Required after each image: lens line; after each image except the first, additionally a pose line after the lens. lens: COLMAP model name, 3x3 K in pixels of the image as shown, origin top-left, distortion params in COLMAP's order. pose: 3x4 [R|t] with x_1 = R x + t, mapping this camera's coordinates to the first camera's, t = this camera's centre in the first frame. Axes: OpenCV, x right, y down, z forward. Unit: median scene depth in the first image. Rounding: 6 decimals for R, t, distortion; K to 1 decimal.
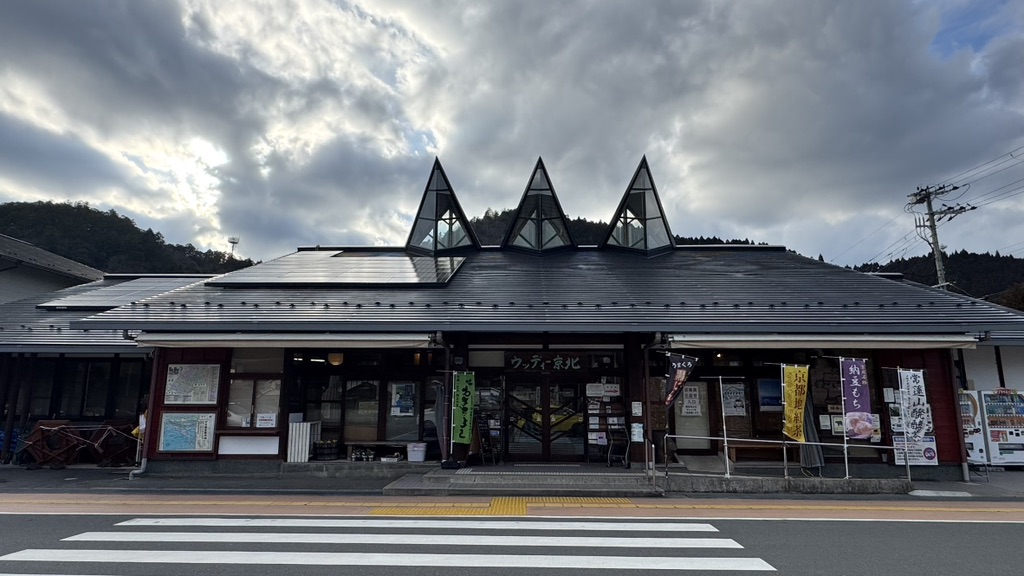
lens RADIAL K [[579.4, 0, 515.3], [0, 579.4, 295.7], [0, 0, 1]] dist [-0.002549, 0.000733]
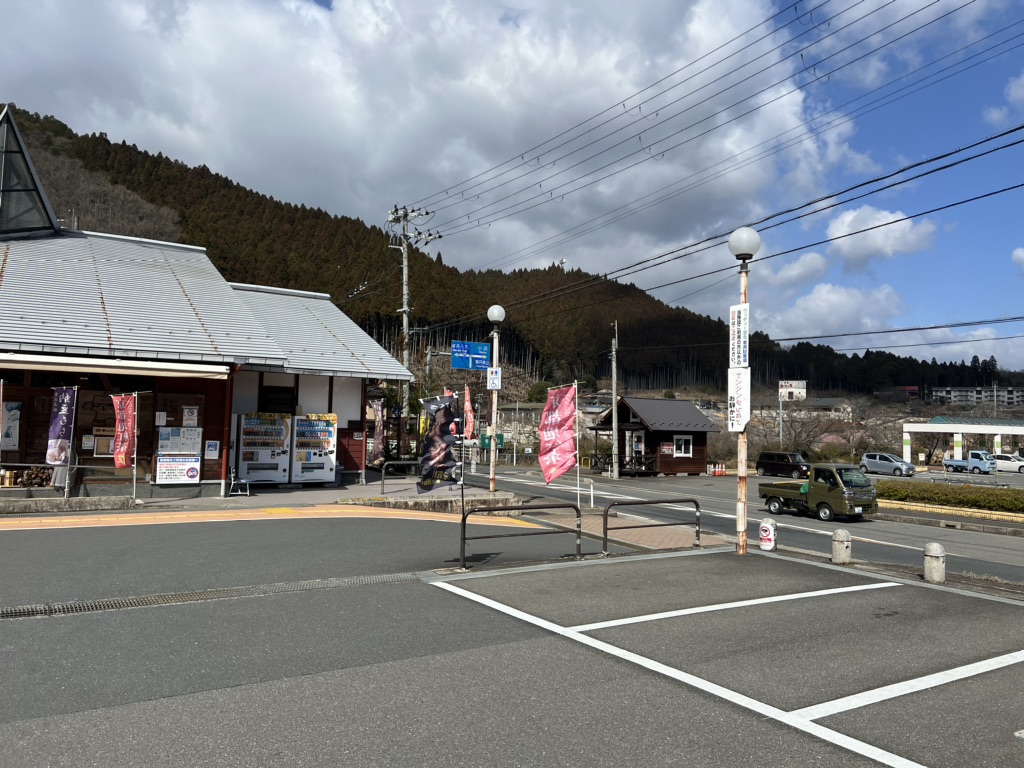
lens RADIAL K [[761.7, 0, 521.5], [0, 761.7, 377.2], [0, 0, 1]] dist [0.065900, -0.077061]
pose [[0.831103, 0.052467, 0.553638, 0.382538], [-0.122240, 0.988427, 0.089833, -0.096420], [-0.542518, -0.142337, 0.827898, -0.445547]]
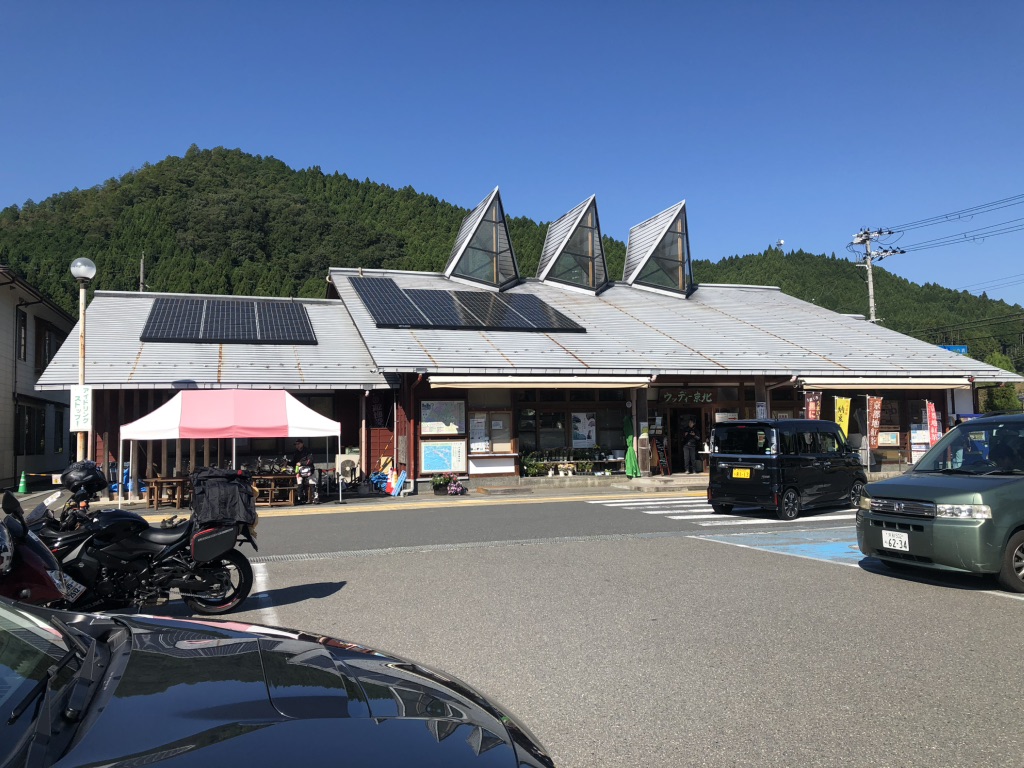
lens RADIAL K [[833.8, 0, 506.8], [0, 833.8, 386.9], [0, 0, 1]] dist [0.040522, -0.019132]
pose [[0.943144, -0.001976, 0.332378, -0.950499], [-0.038091, 0.992752, 0.113988, -0.102760], [-0.330195, -0.120167, 0.936233, -0.599673]]
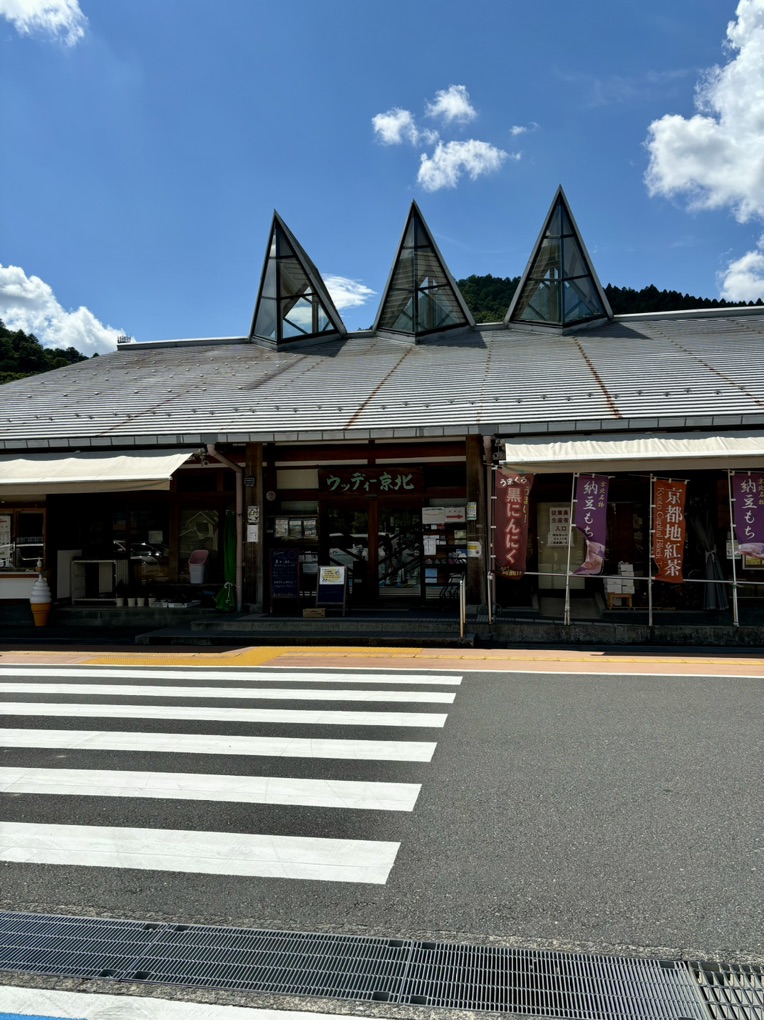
lens RADIAL K [[758.6, 0, 390.4], [0, 758.6, 527.0], [0, 0, 1]] dist [0.035444, -0.010729]
pose [[0.989870, -0.017934, -0.140840, 0.223942], [0.040999, 0.985835, 0.162627, 0.011218], [0.135928, -0.166754, 0.976584, 0.003803]]
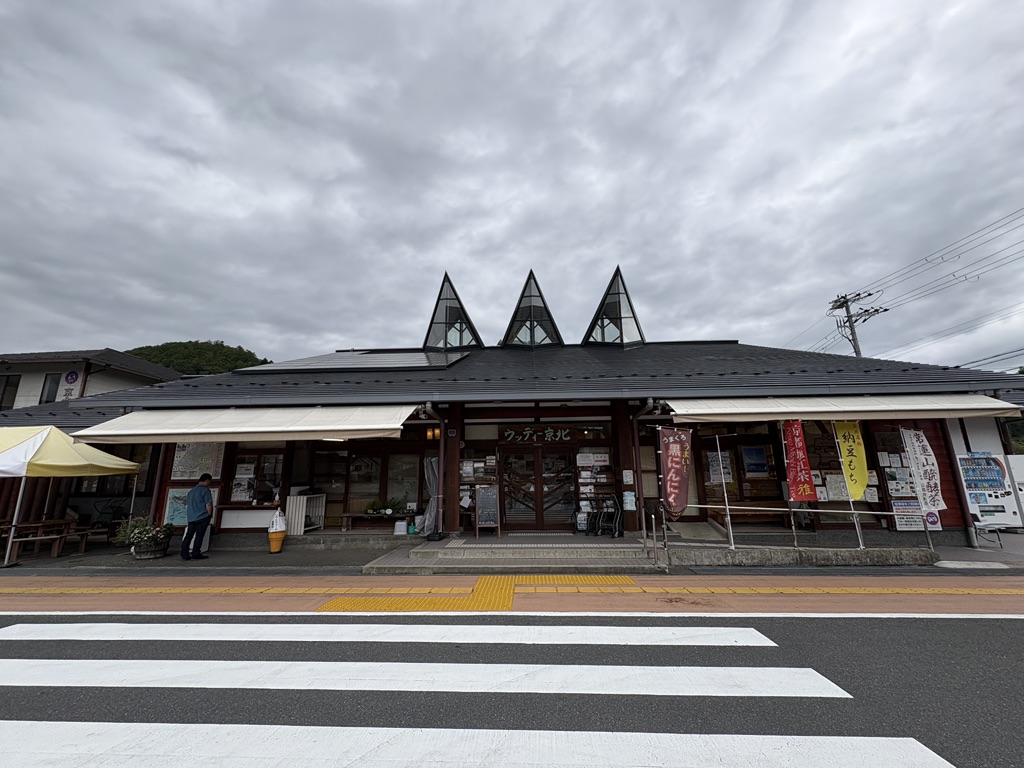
lens RADIAL K [[402.8, 0, 510.7], [0, 402.8, 388.9], [0, 0, 1]] dist [0.000398, -0.000088]
pose [[0.999517, -0.020905, -0.023008, 0.023087], [0.020180, 0.999307, -0.031293, 0.055387], [0.023646, 0.030814, 0.999245, 0.269178]]
